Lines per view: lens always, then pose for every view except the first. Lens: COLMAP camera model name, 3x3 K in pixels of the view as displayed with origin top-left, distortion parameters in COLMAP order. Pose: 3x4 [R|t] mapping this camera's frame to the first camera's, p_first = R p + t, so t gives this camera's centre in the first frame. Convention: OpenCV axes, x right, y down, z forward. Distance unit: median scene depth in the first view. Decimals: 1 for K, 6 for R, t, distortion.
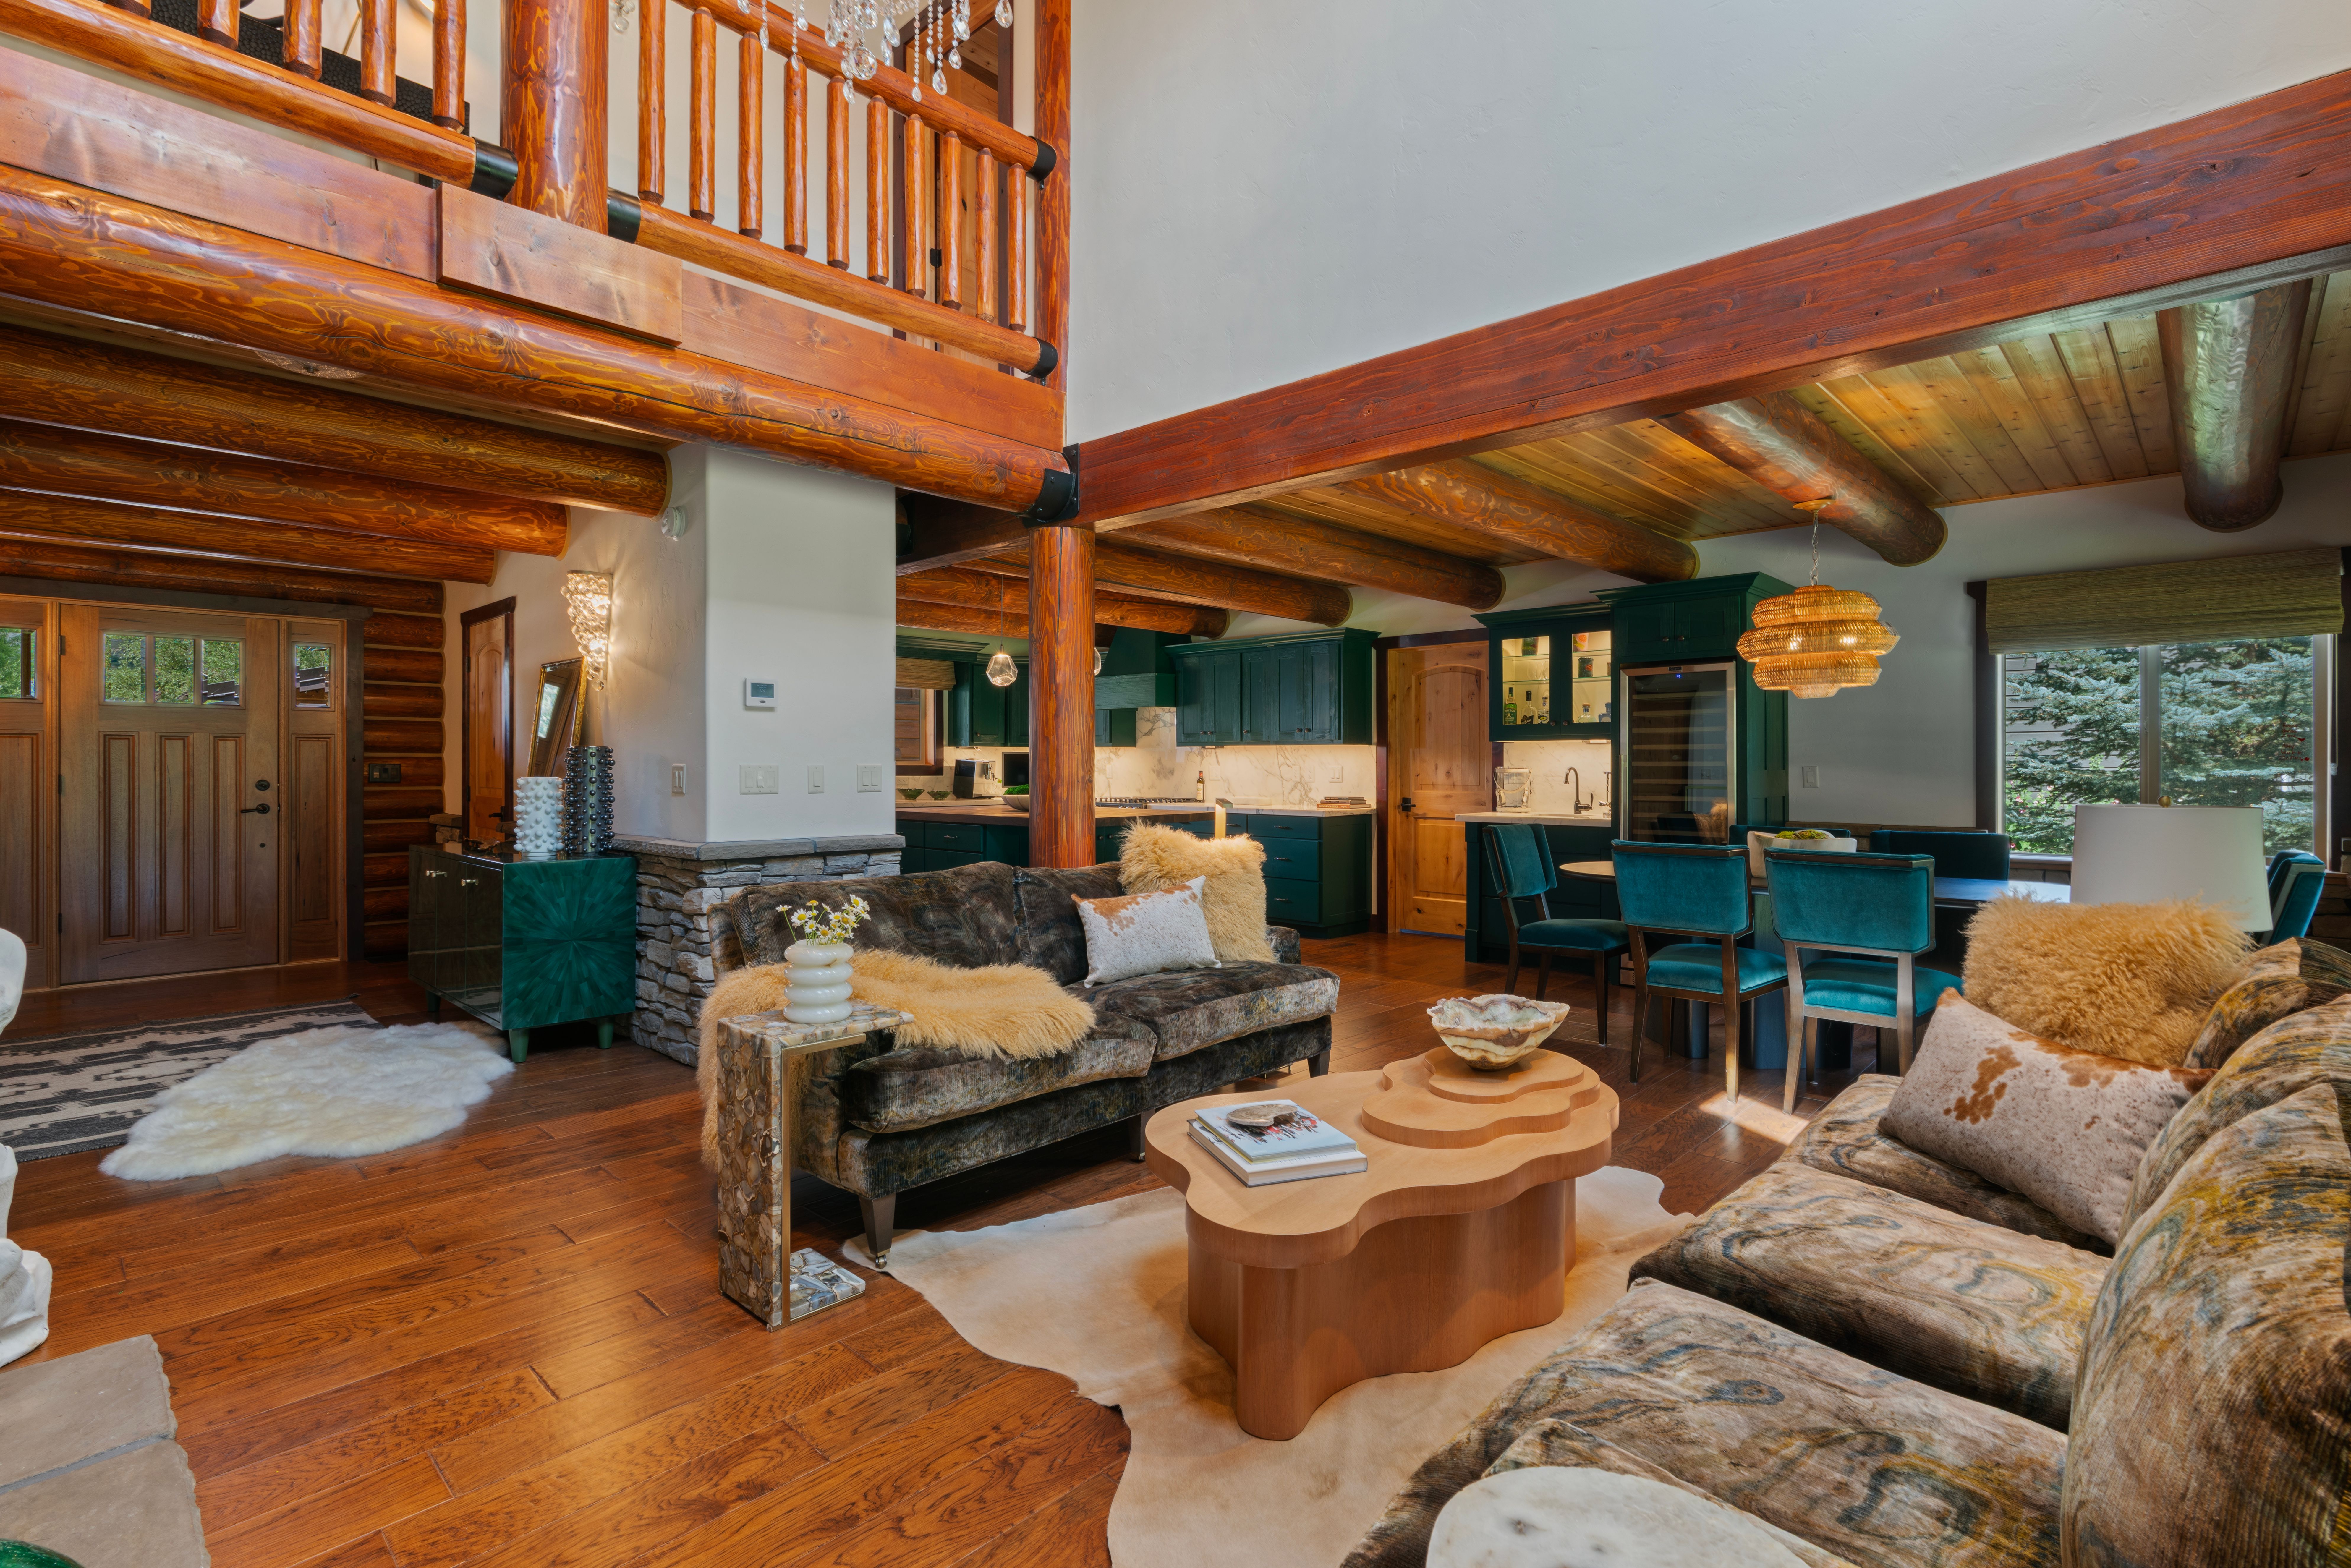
lens RADIAL K [[1124.7, 0, 1171.8], [0, 1124.7, 769.2], [0, 0, 1]] dist [-0.000385, -0.000029]
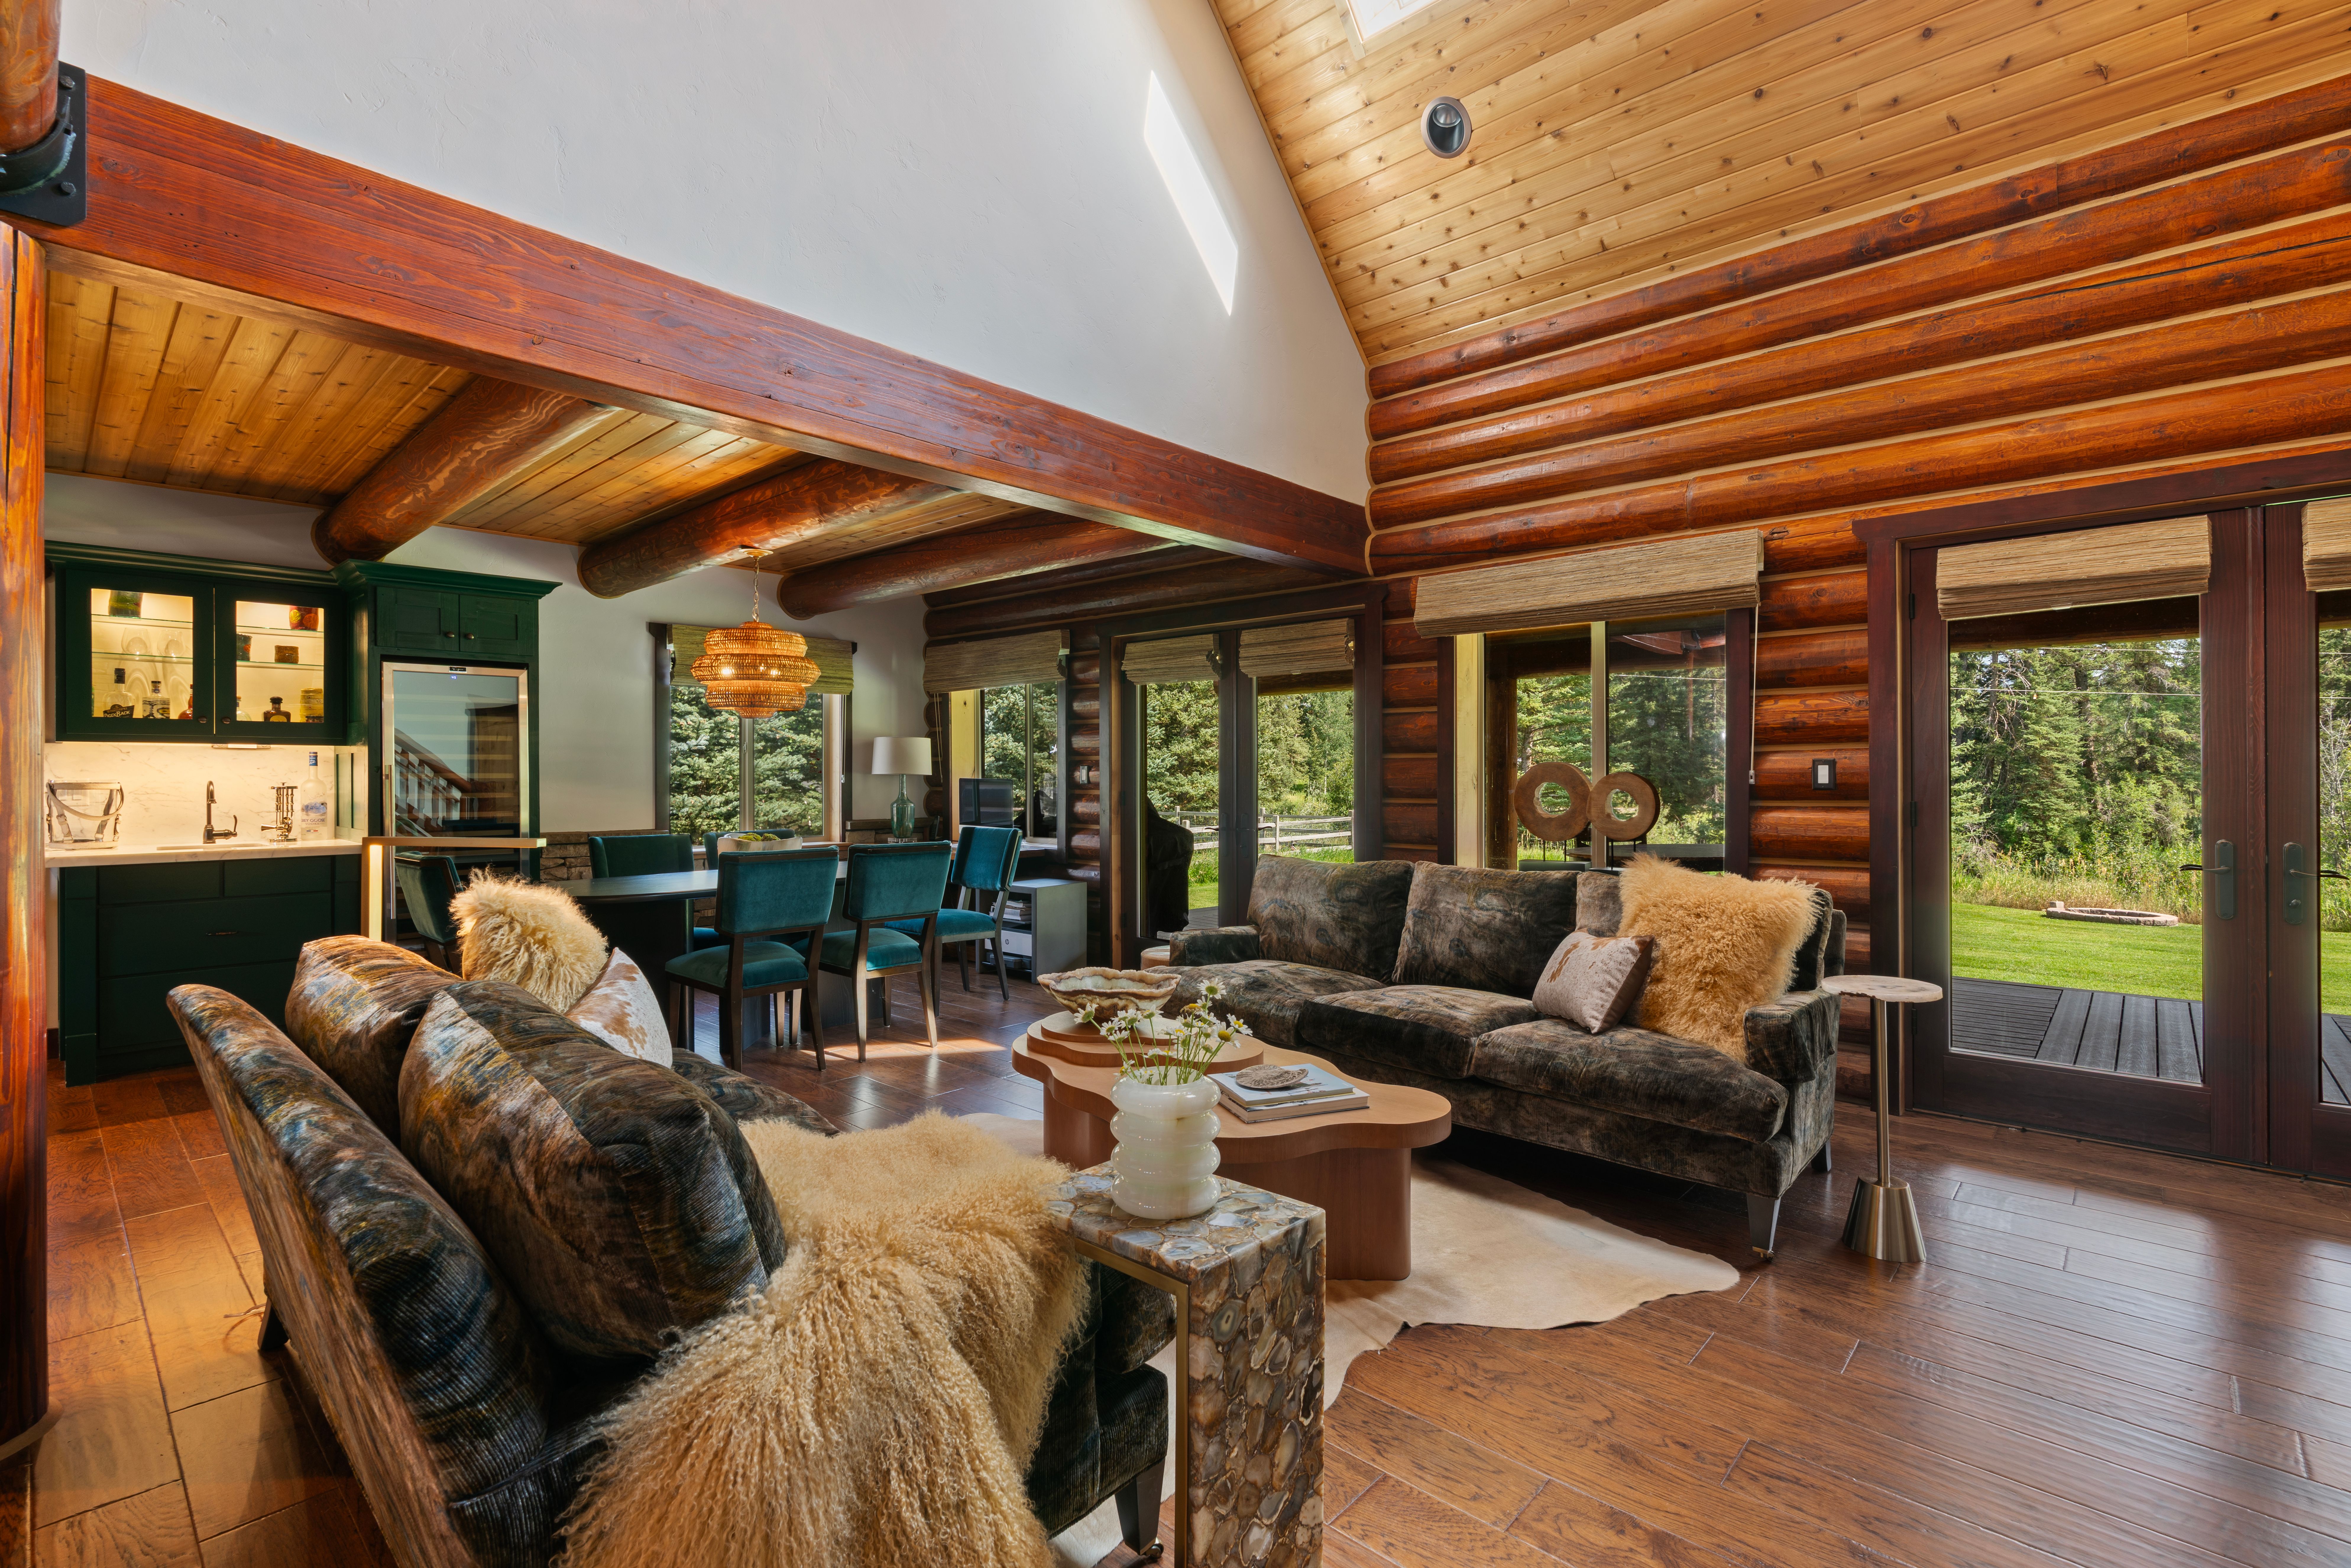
lens RADIAL K [[1070.1, 0, 1170.9], [0, 1070.1, 778.0], [0, 0, 1]] dist [0.009851, 0.000378]
pose [[-0.011760, 0.000205, 0.999931, -0.357234], [0.009624, 0.999954, -0.000092, 0.003091], [-0.999885, 0.009622, -0.011762, 0.387782]]
